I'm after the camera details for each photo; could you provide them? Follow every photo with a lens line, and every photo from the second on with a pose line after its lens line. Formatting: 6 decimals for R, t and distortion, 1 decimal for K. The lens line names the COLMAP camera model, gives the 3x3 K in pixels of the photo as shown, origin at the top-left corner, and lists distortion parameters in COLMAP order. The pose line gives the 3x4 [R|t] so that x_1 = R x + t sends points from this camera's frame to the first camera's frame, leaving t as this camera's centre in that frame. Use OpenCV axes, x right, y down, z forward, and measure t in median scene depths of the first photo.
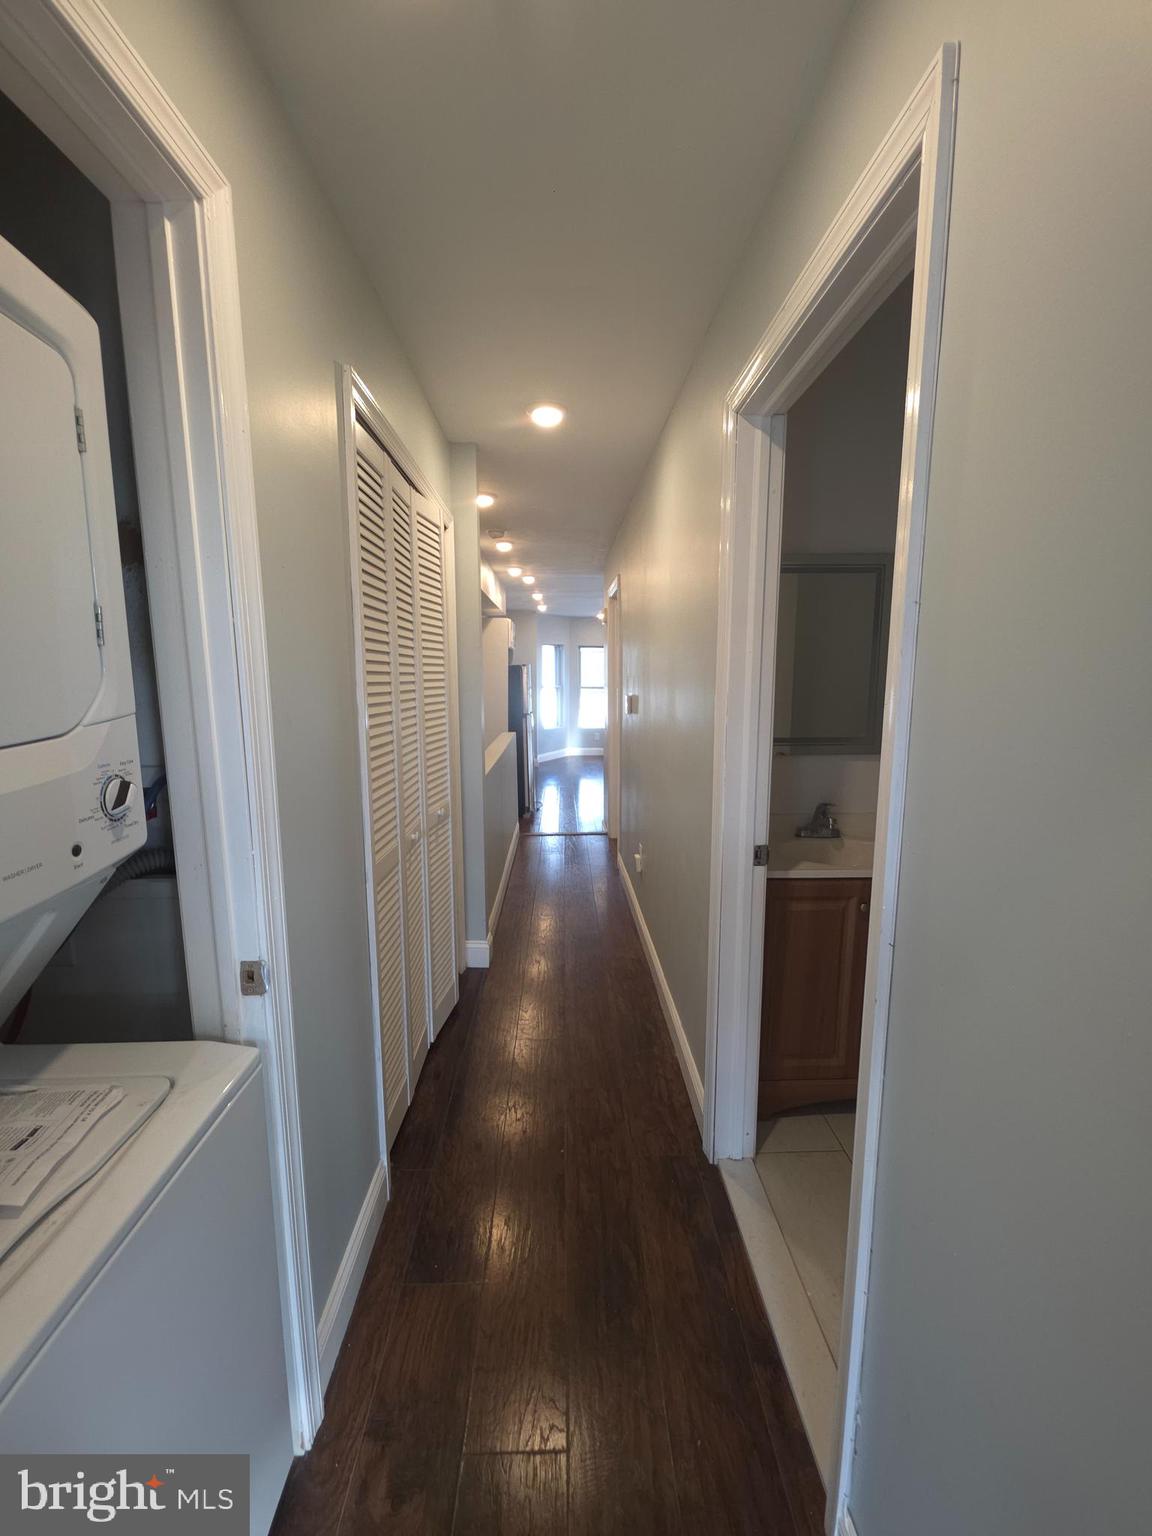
lens RADIAL K [[608.0, 0, 575.1], [0, 608.0, 762.8], [0, 0, 1]] dist [0.011097, -0.008100]
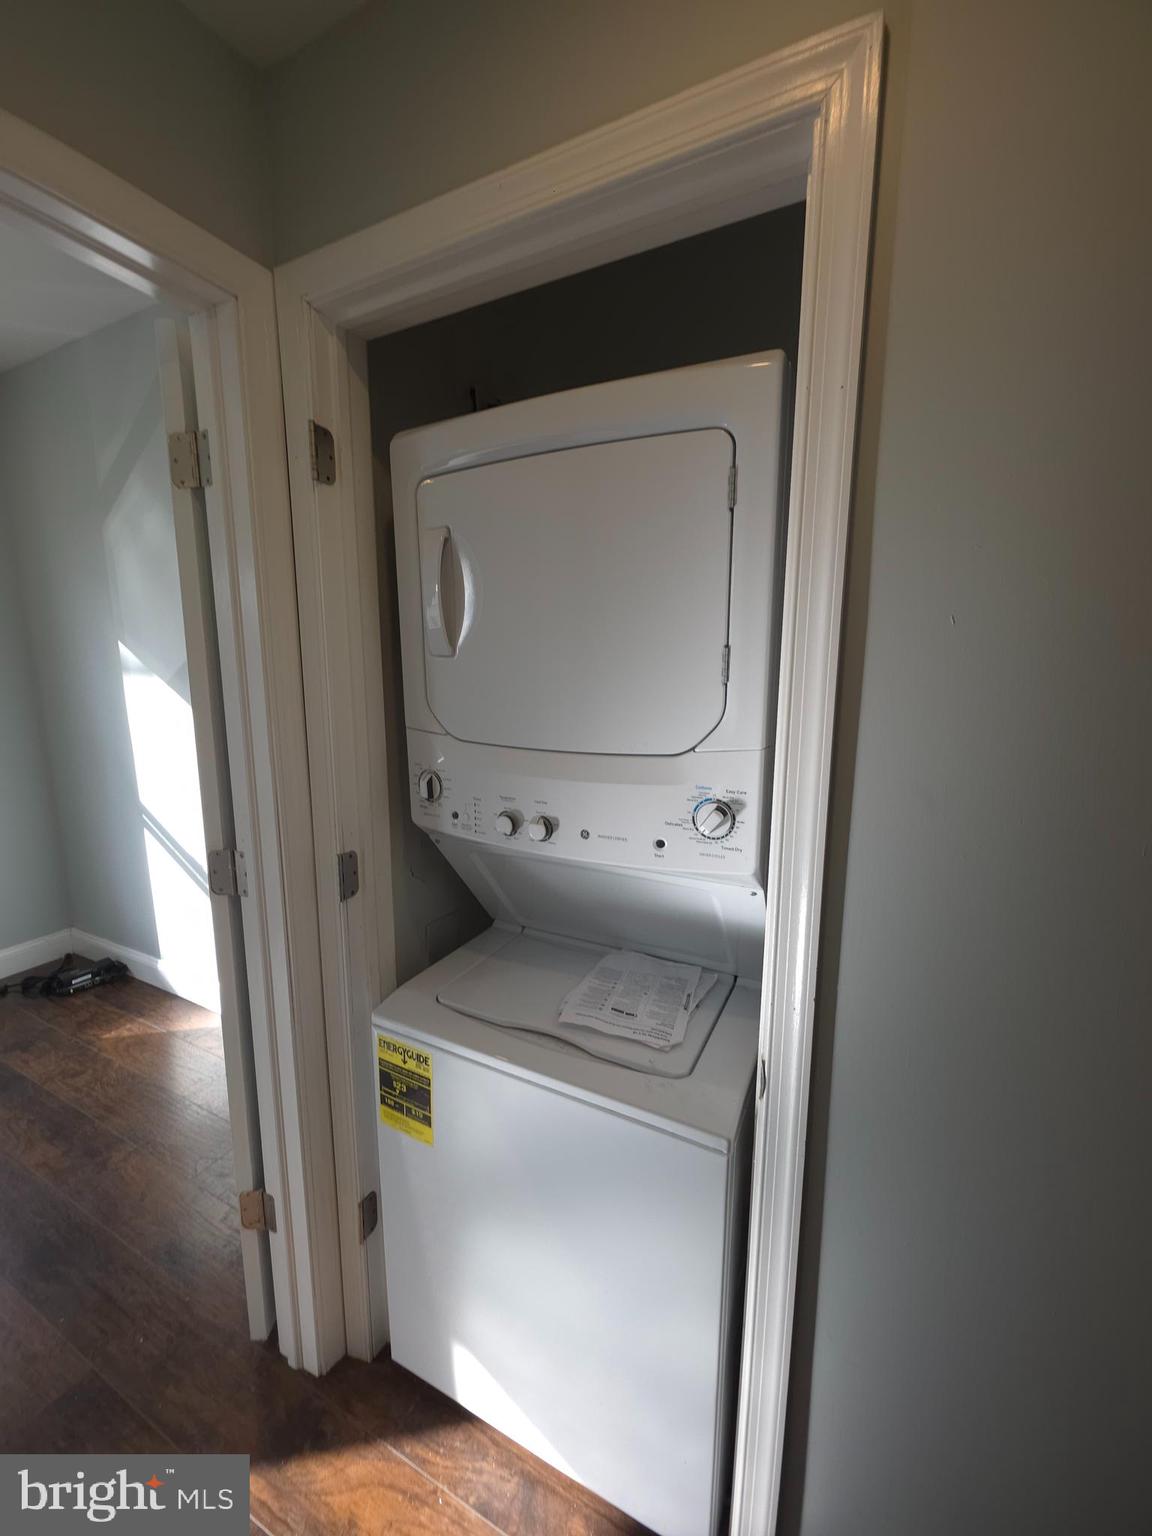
lens RADIAL K [[608.0, 0, 575.1], [0, 608.0, 762.8], [0, 0, 1]] dist [0.011097, -0.008100]
pose [[-0.491464, 0.135908, -0.860228, 0.332290], [-0.129920, 0.965254, 0.226727, -0.273930], [0.861153, 0.223189, -0.456731, 1.325068]]
